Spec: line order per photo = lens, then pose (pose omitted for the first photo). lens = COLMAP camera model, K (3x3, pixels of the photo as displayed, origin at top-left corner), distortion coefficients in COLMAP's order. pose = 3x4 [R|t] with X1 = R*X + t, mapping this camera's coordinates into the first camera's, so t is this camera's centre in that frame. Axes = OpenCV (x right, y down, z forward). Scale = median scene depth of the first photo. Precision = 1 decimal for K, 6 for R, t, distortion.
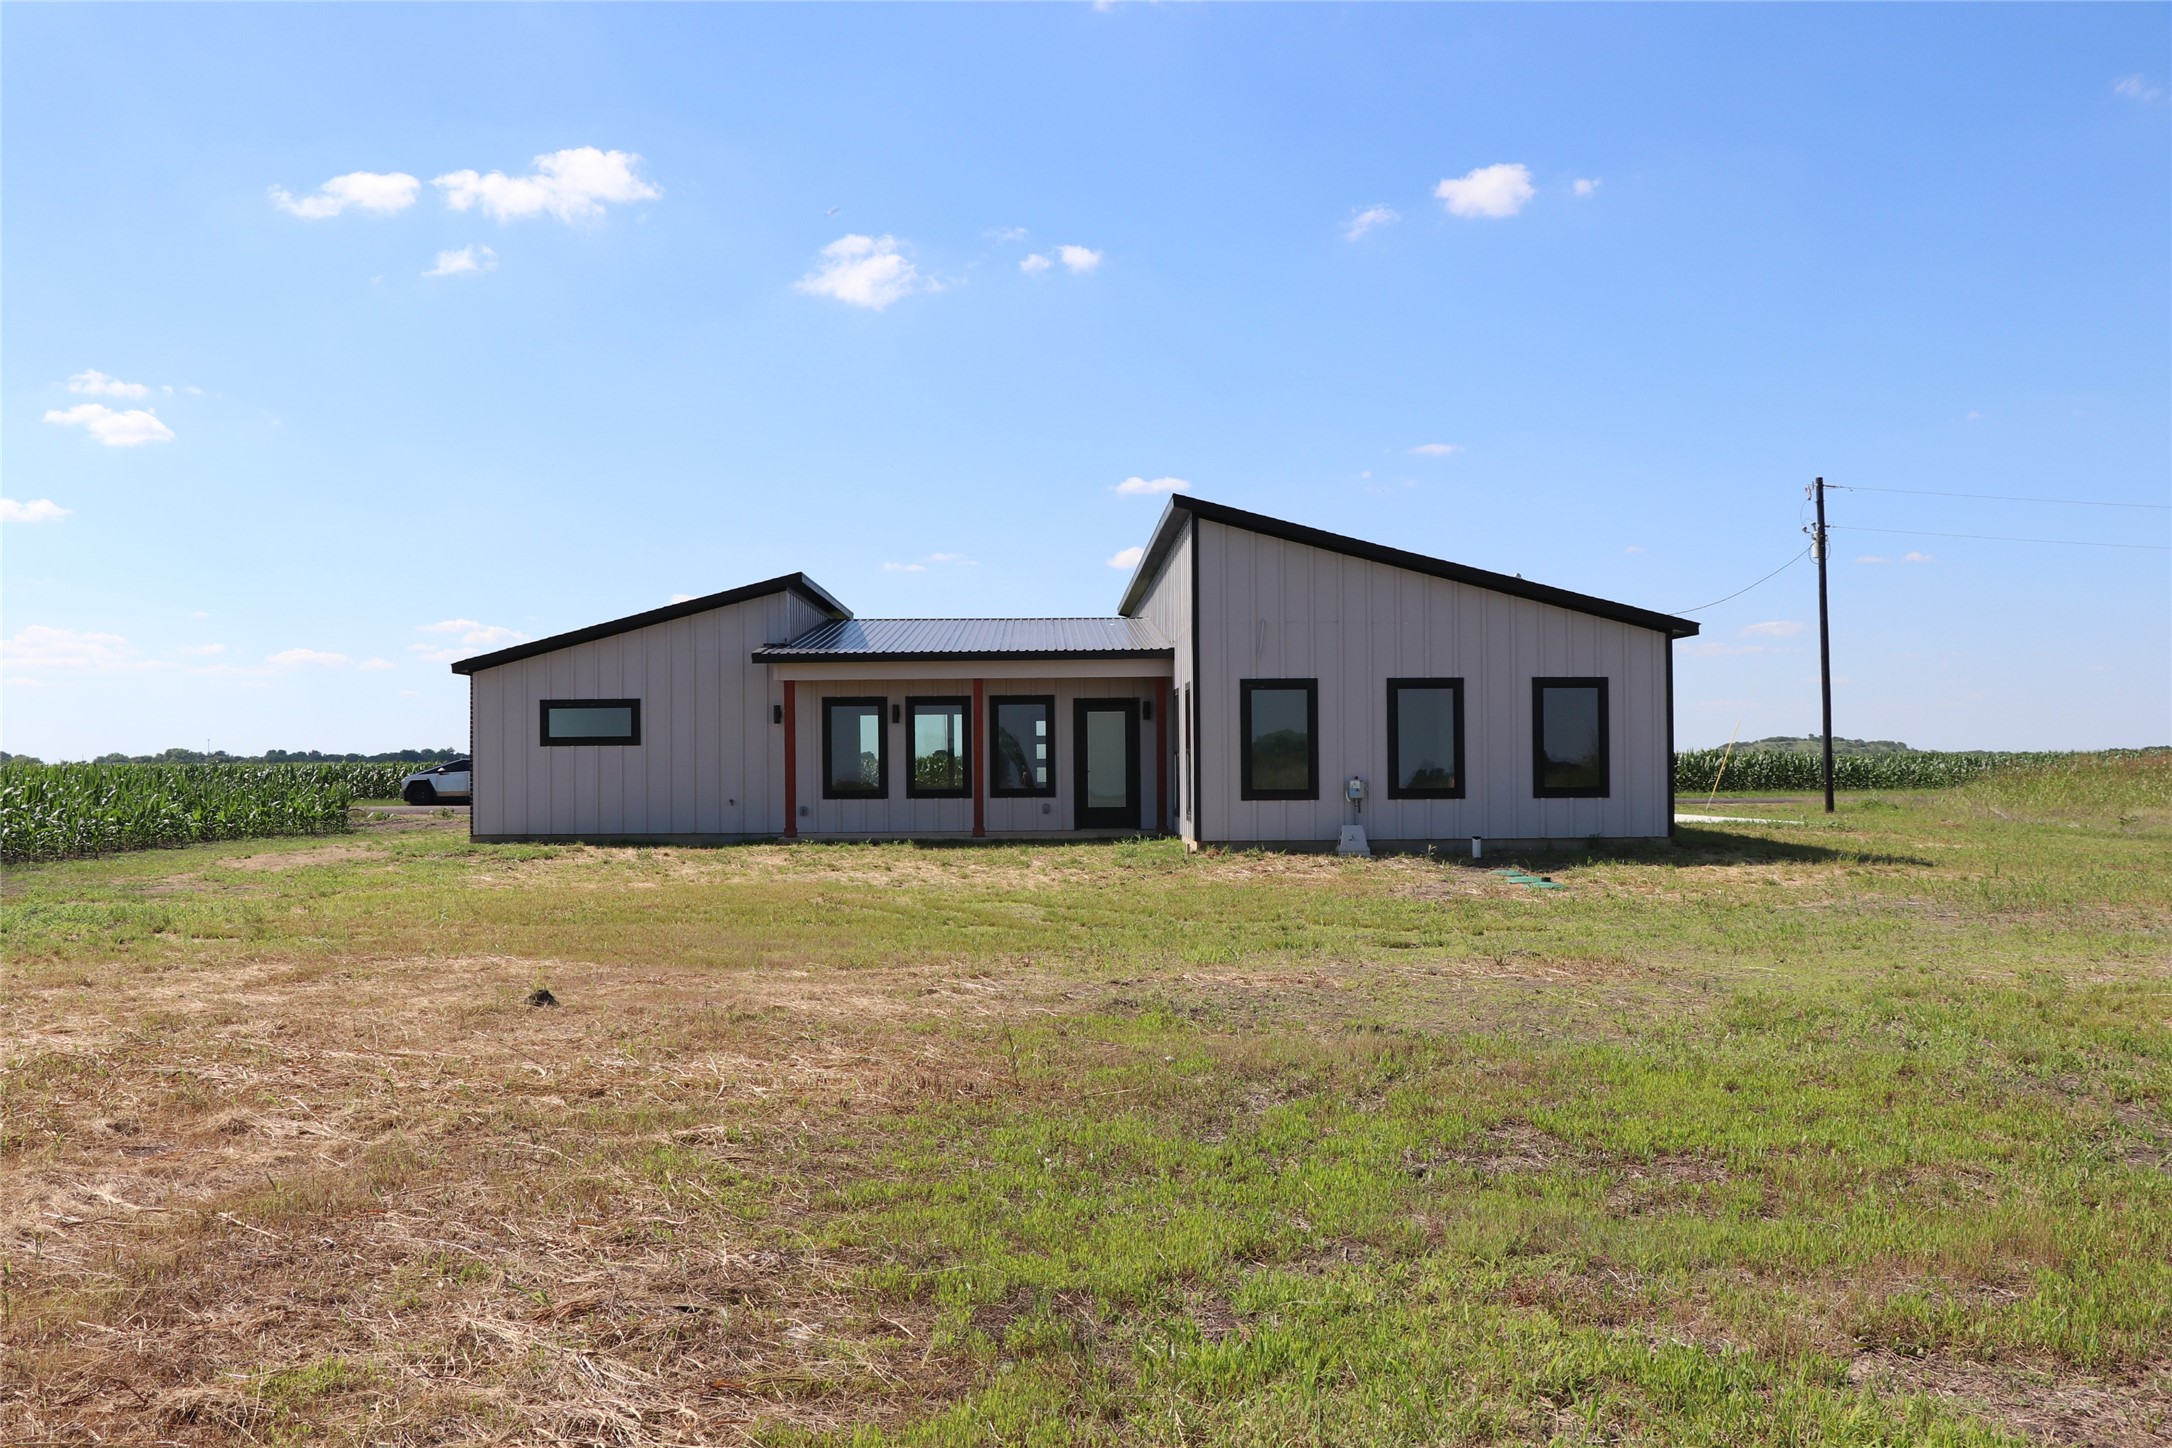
lens RADIAL K [[2036.5, 0, 1086.0], [0, 2036.5, 724.0], [0, 0, 1]] dist [-0.040522, 0.005890]
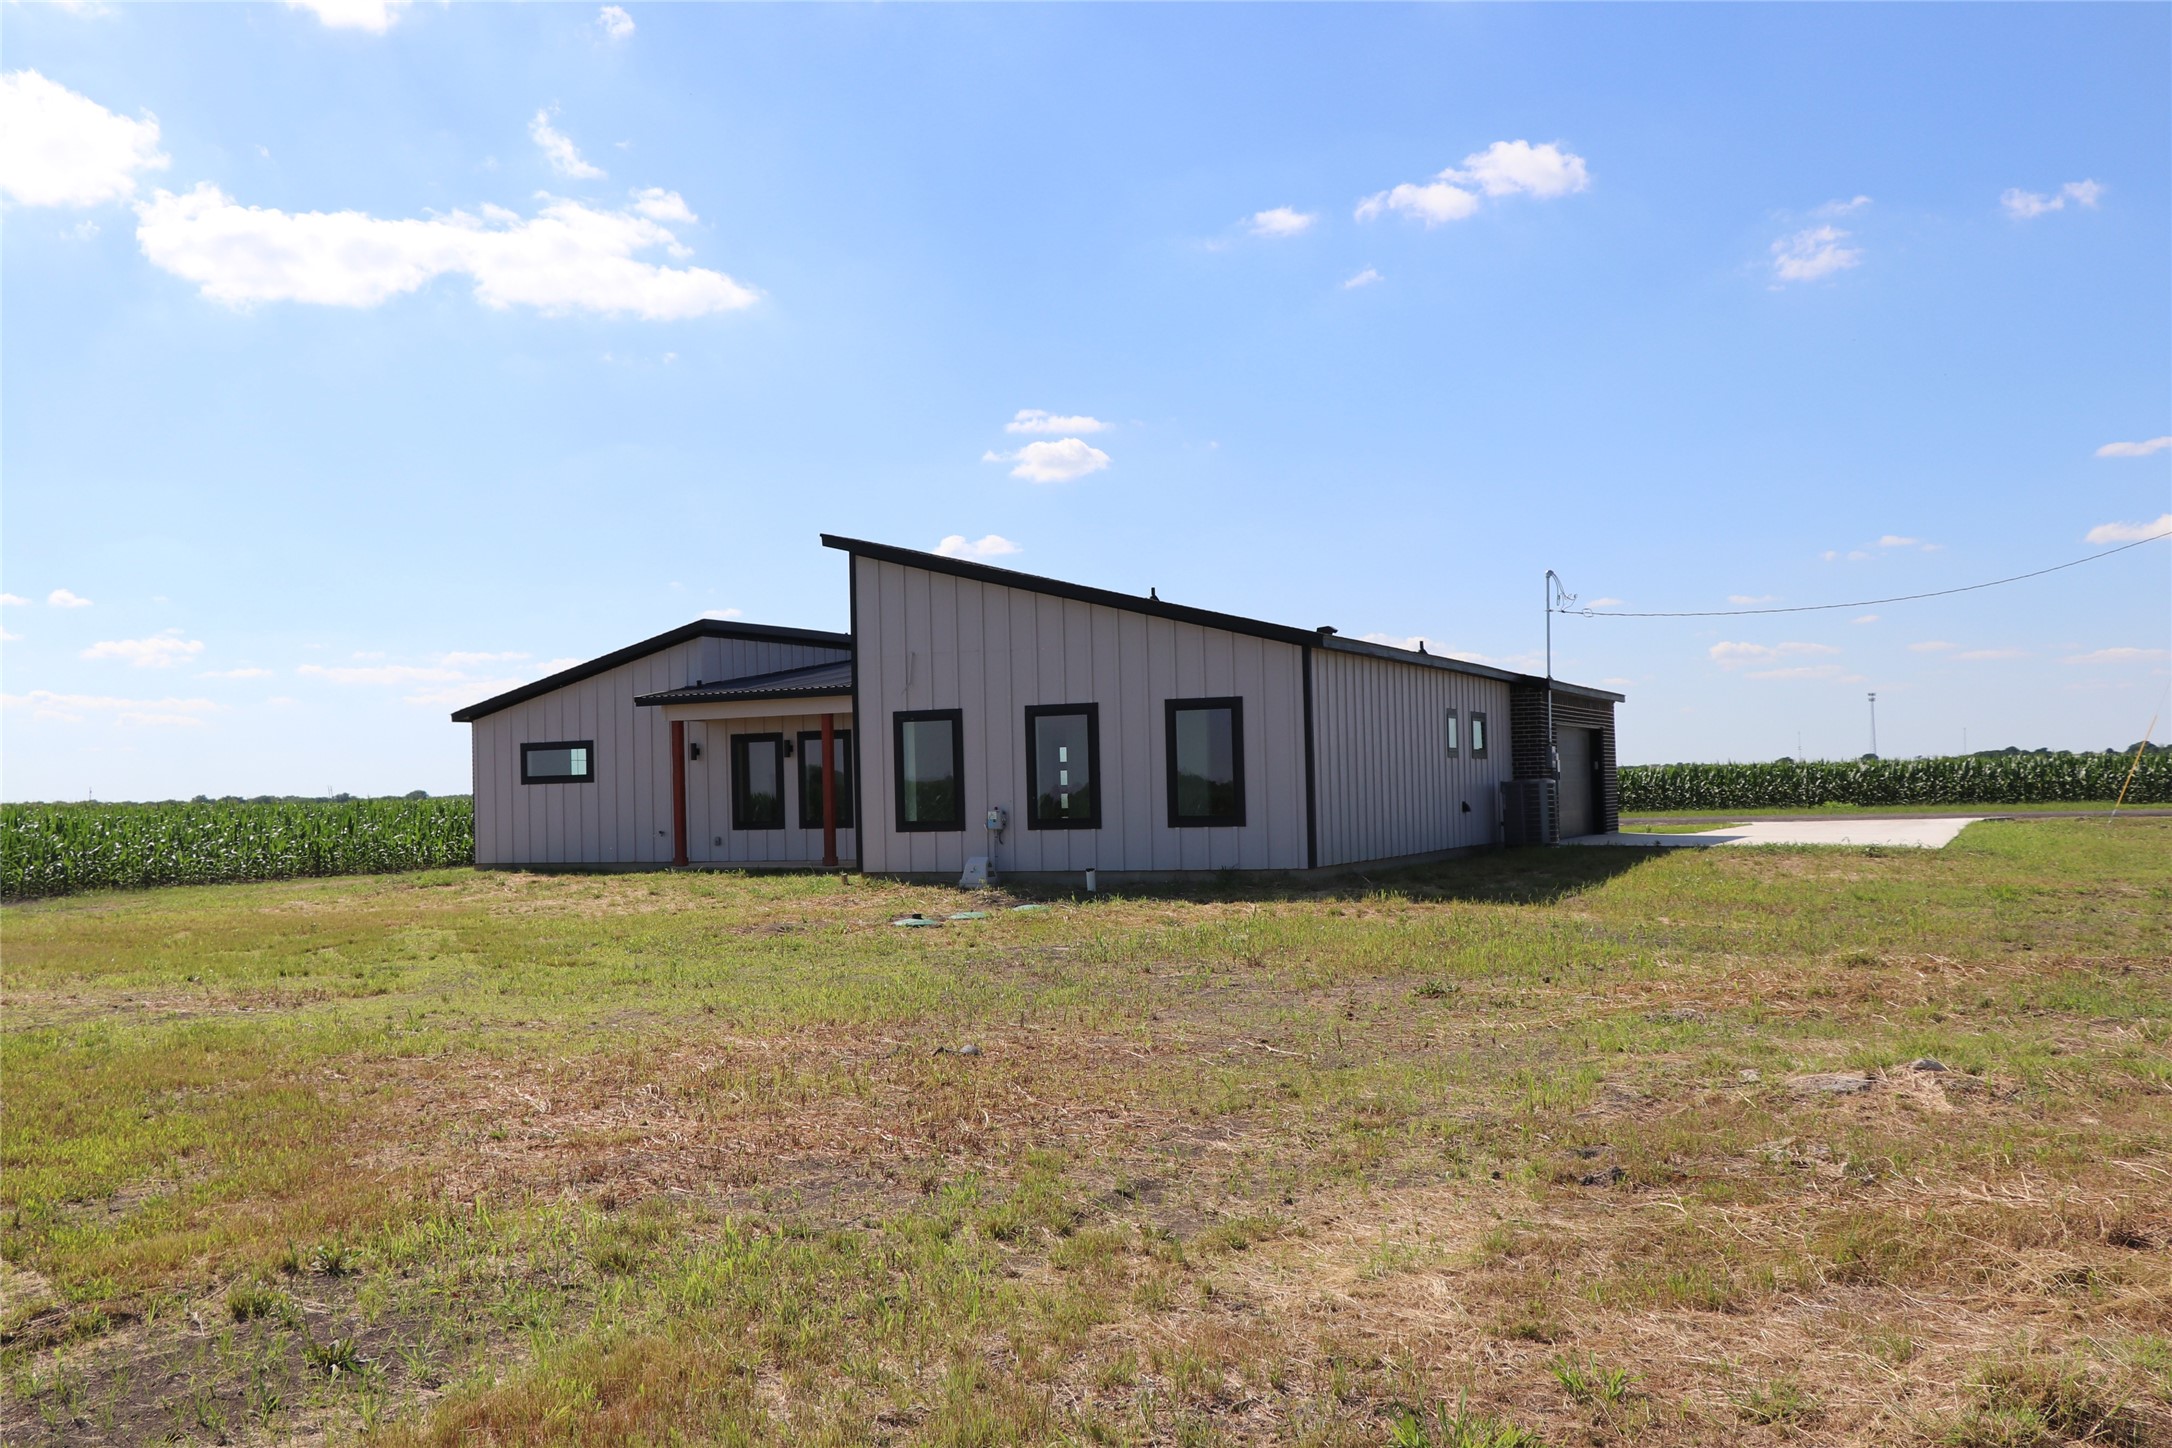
lens RADIAL K [[2108.3, 0, 1086.0], [0, 2108.3, 724.0], [0, 0, 1]] dist [-0.009078, -0.005884]
pose [[0.901969, -0.028461, -0.430861, 0.606893], [0.026354, 0.999594, -0.010860, -0.001987], [0.430995, -0.001560, 0.902353, 0.100065]]
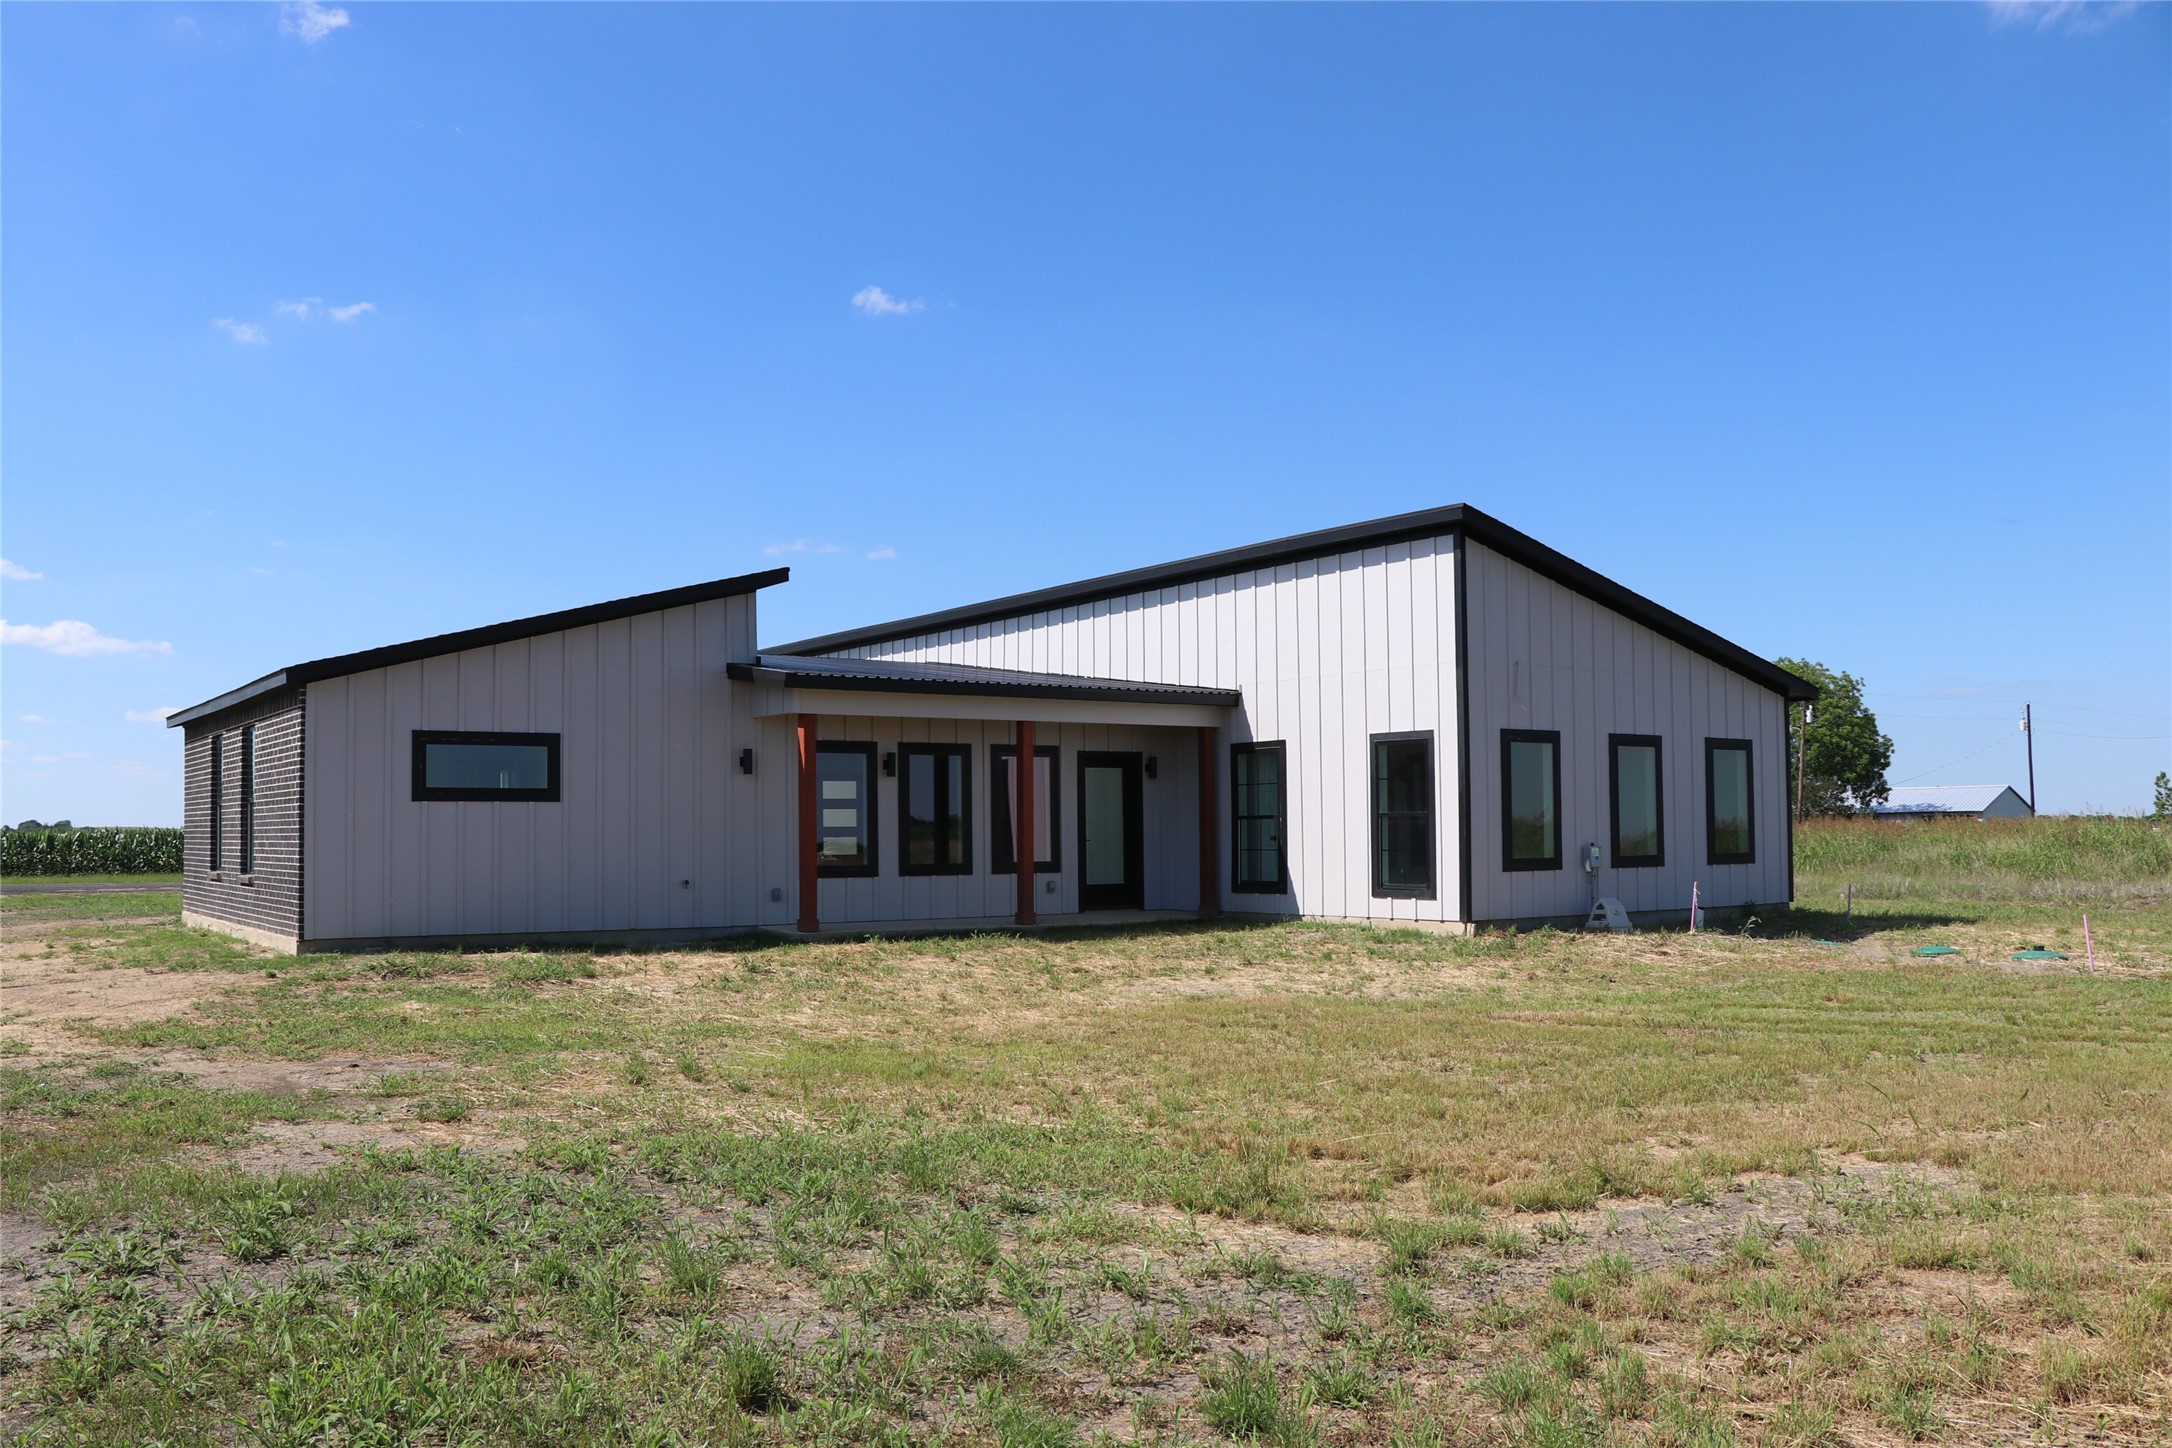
lens RADIAL K [[1816.8, 0, 1090.3], [0, 1816.8, 766.1], [0, 0, 1]] dist [-0.138863, -0.001538]
pose [[0.823731, 0.022679, 0.566527, -0.488631], [-0.009579, 0.999614, -0.026088, 0.014823], [-0.566900, 0.016063, 0.823630, 0.474534]]
